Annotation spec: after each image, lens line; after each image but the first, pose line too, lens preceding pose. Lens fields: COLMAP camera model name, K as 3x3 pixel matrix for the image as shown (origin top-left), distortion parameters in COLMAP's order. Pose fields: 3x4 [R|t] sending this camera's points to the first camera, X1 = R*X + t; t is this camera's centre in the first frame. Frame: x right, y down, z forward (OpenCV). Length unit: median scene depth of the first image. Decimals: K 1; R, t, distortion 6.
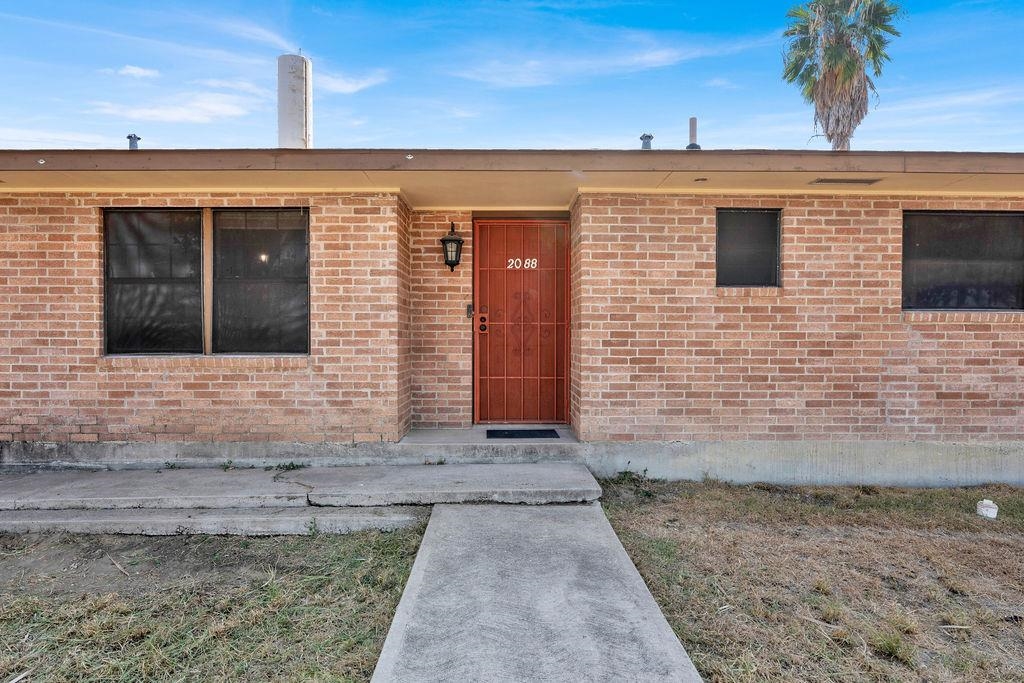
lens RADIAL K [[558.4, 0, 512.0], [0, 558.4, 341.5], [0, 0, 1]] dist [-0.002753, -0.000399]
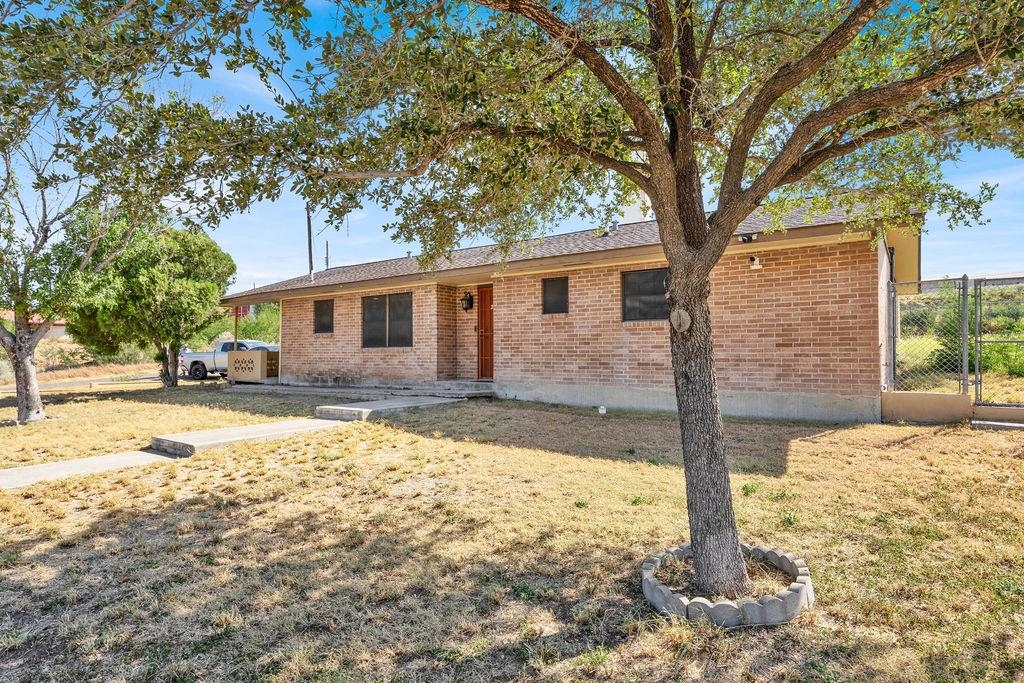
lens RADIAL K [[558.4, 0, 512.0], [0, 558.4, 341.5], [0, 0, 1]] dist [-0.002753, -0.000399]
pose [[0.807890, -0.017416, -0.589075, 1.571599], [-0.005655, 0.999288, -0.037301, 0.093342], [0.589306, 0.033466, 0.807217, -0.857446]]
